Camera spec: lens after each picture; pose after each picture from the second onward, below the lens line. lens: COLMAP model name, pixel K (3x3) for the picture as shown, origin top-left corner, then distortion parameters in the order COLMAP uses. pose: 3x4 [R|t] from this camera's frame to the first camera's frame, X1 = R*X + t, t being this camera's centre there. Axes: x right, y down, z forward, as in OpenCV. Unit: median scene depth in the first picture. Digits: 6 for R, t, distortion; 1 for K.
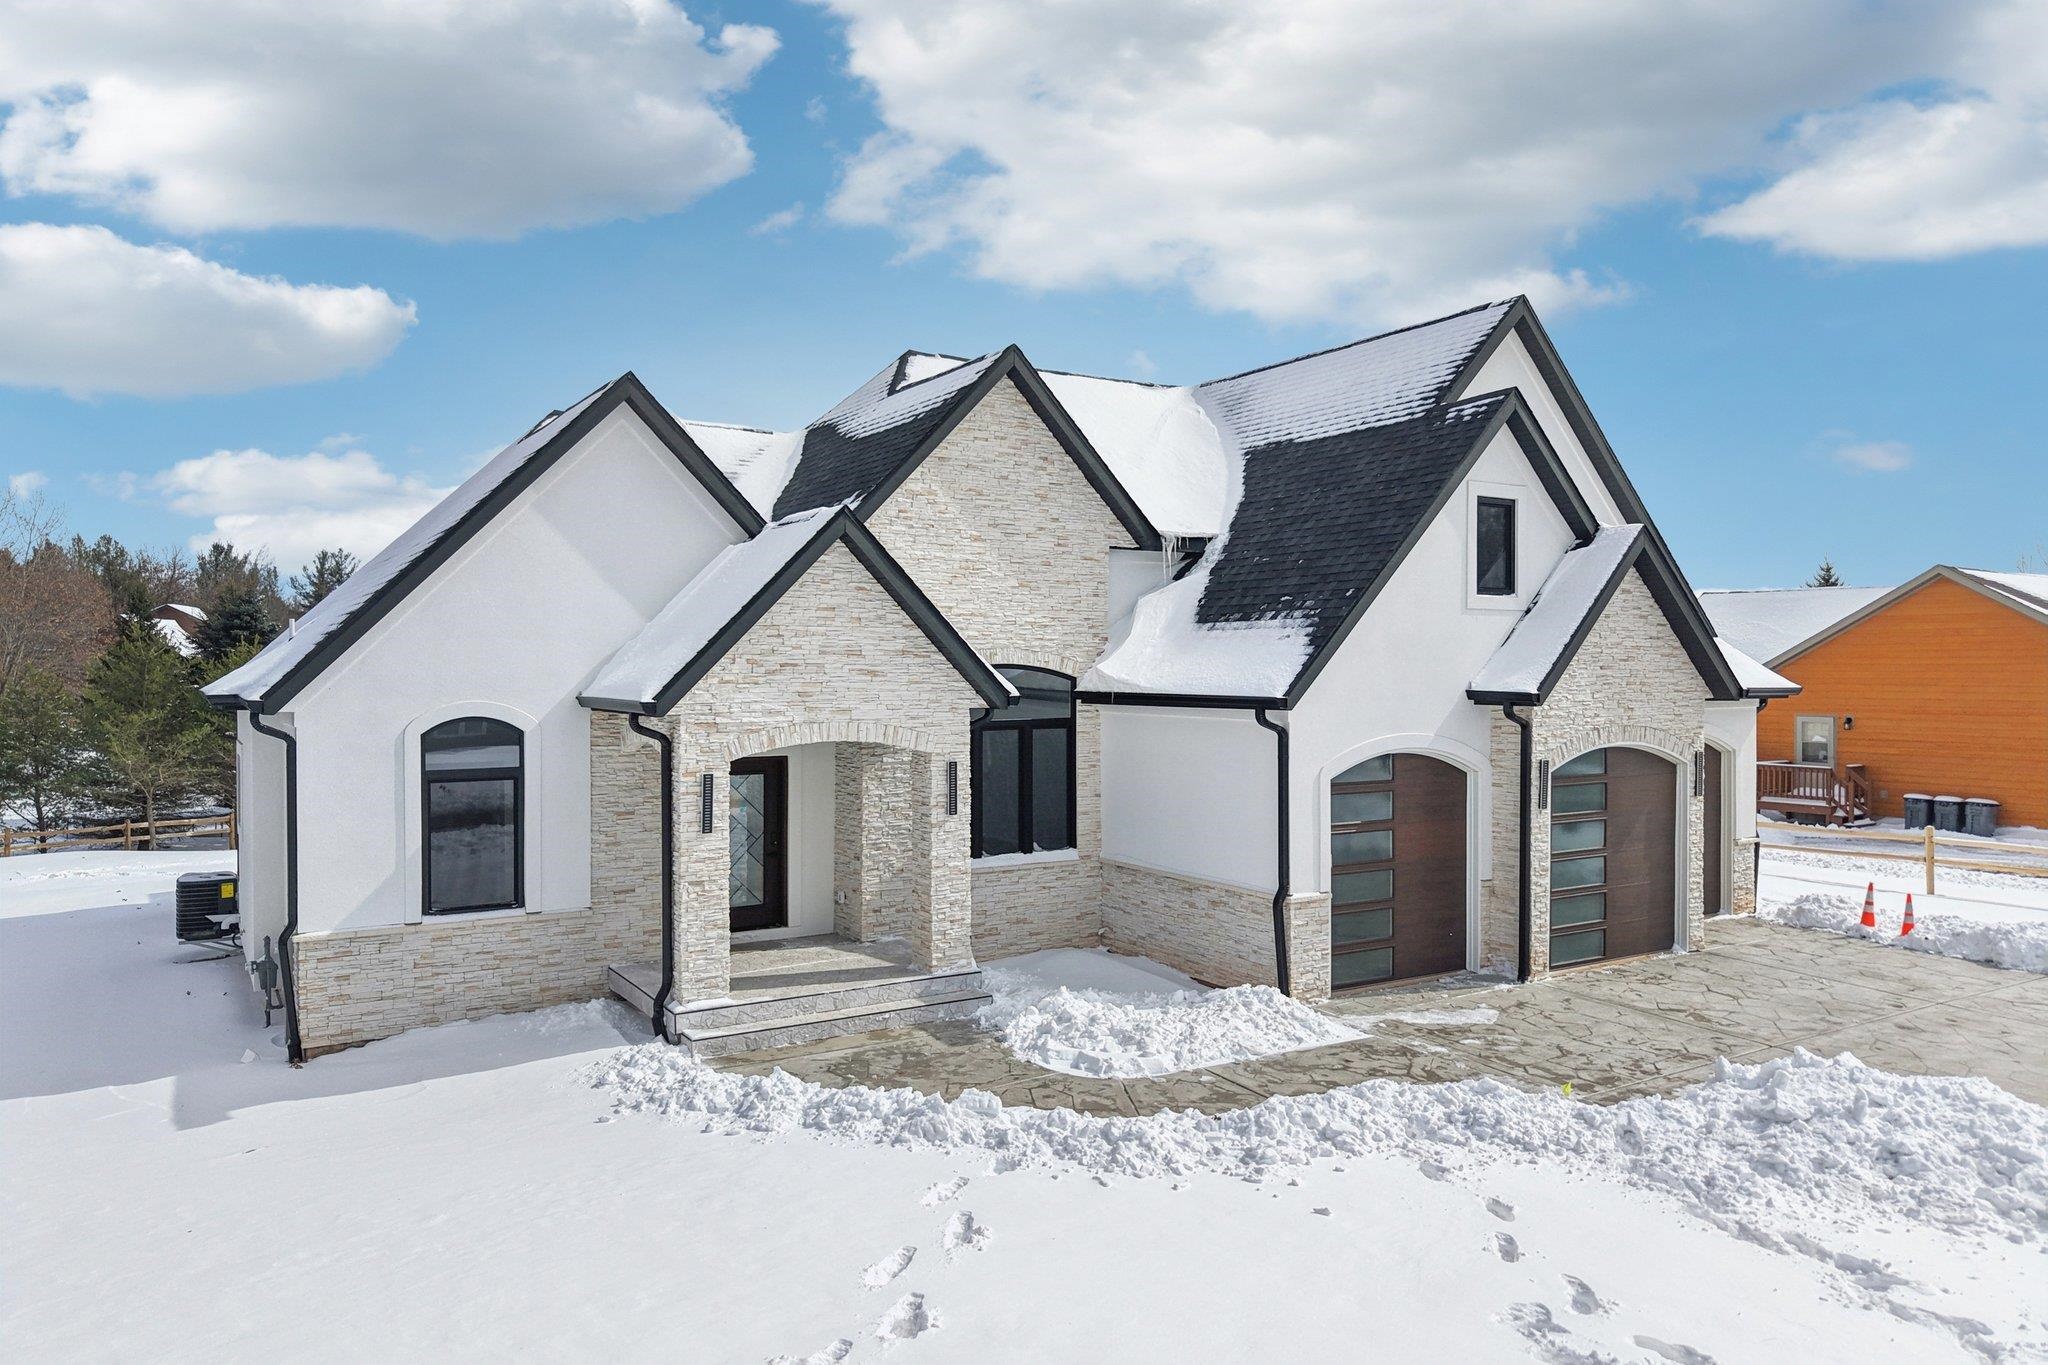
lens RADIAL K [[1404.0, 0, 1024.0], [0, 1404.0, 682.5], [0, 0, 1]] dist [0.068823, -0.133591]
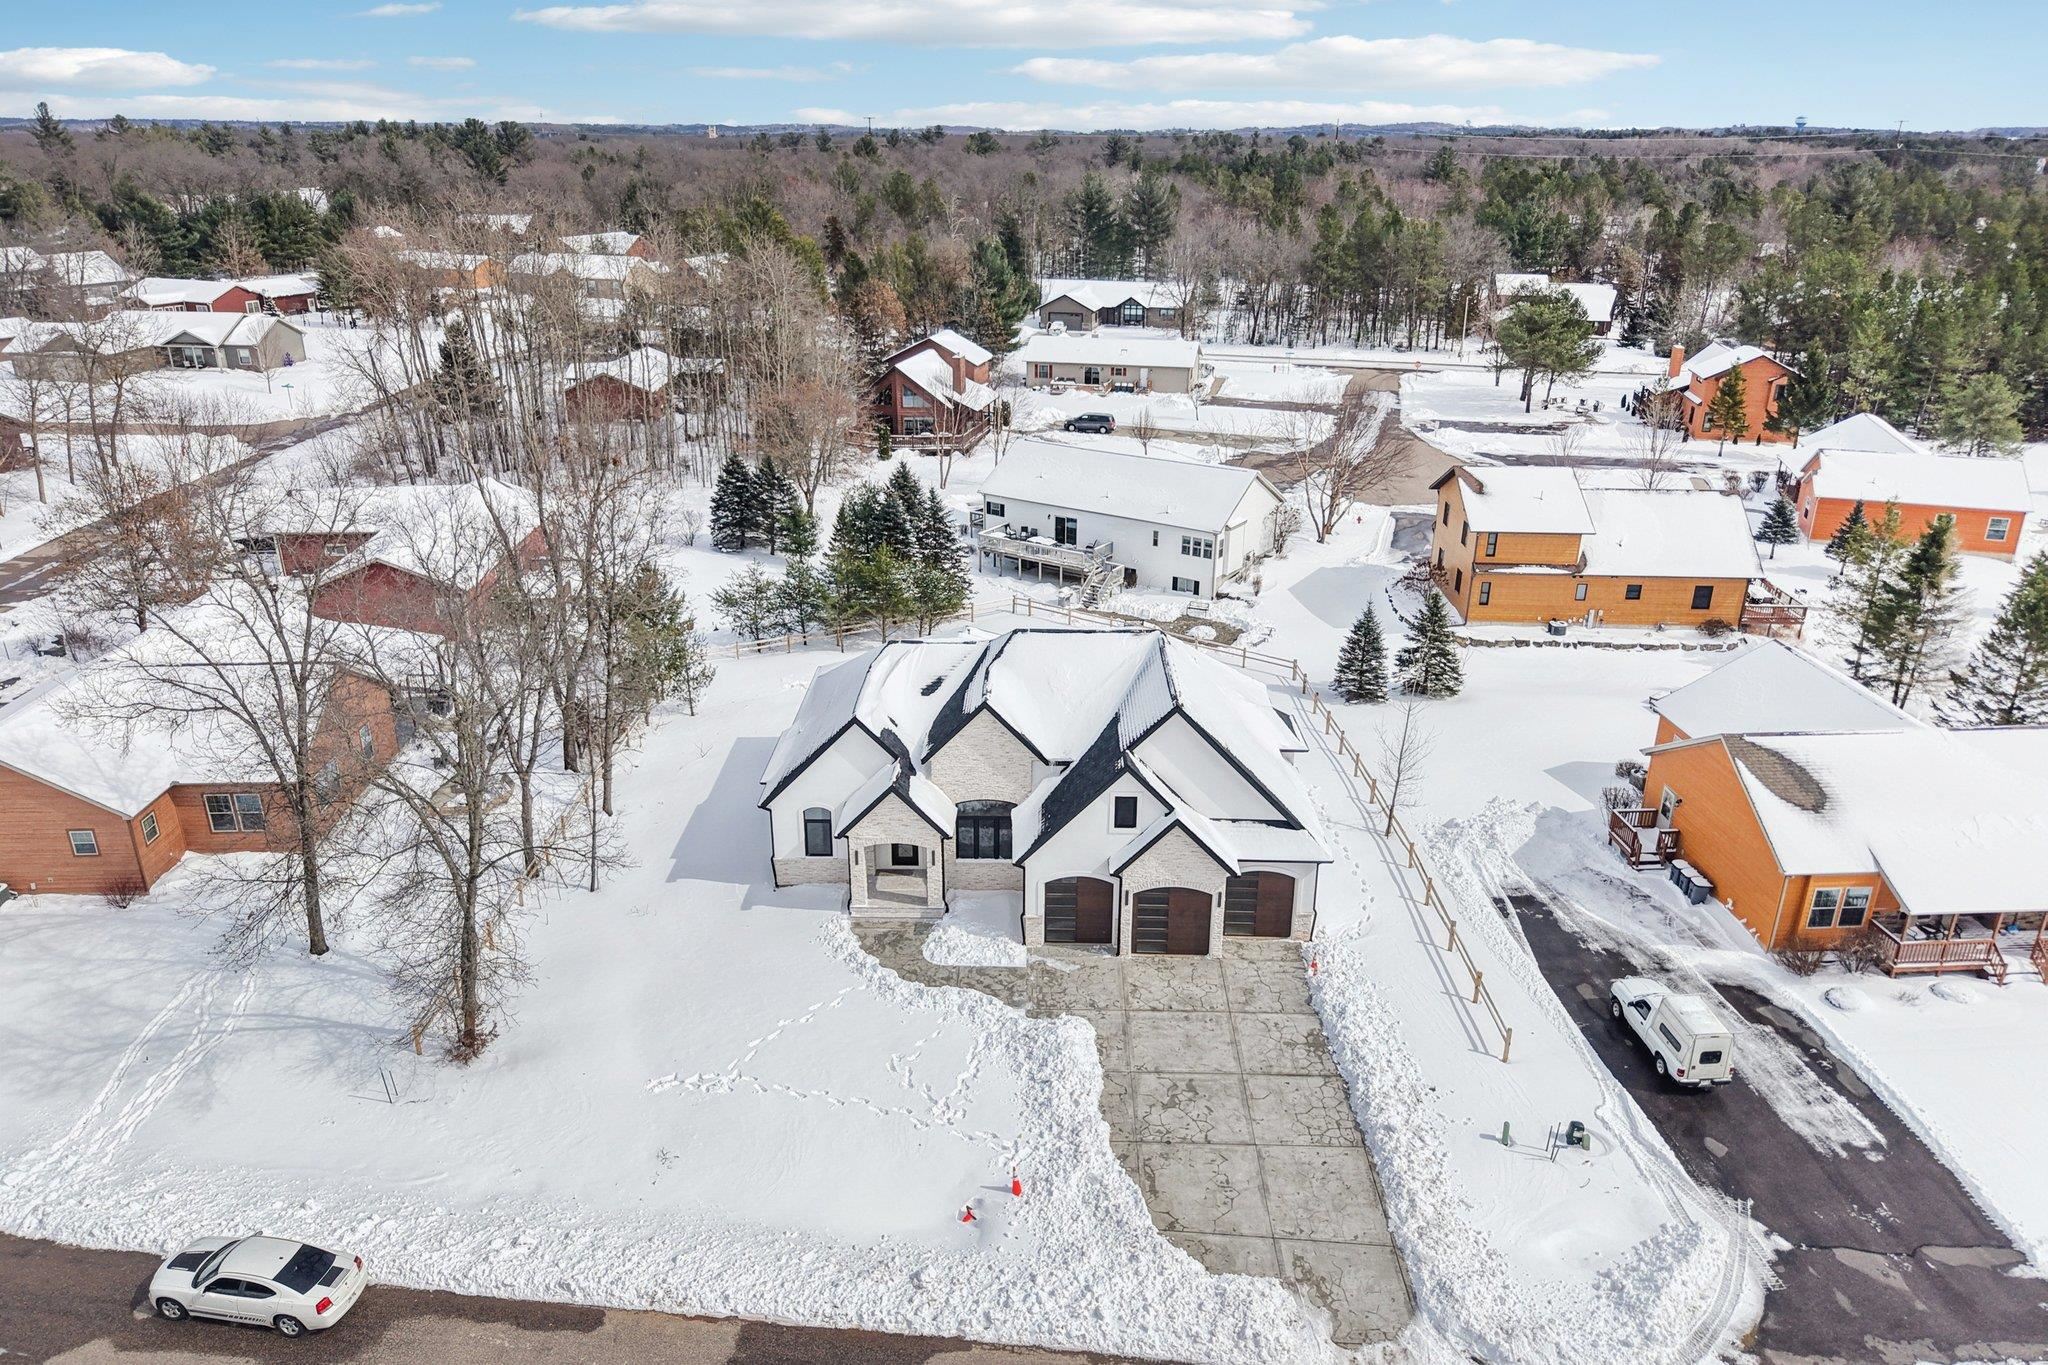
lens RADIAL K [[1358.4, 0, 1022.5], [0, 1358.4, 674.2], [0, 0, 1]] dist [0.042921, -0.065339]
pose [[0.841691, 0.202170, -0.500682, 1.467781], [-0.010792, 0.933374, 0.358744, -1.323866], [0.539851, -0.296549, 0.787794, -1.128944]]
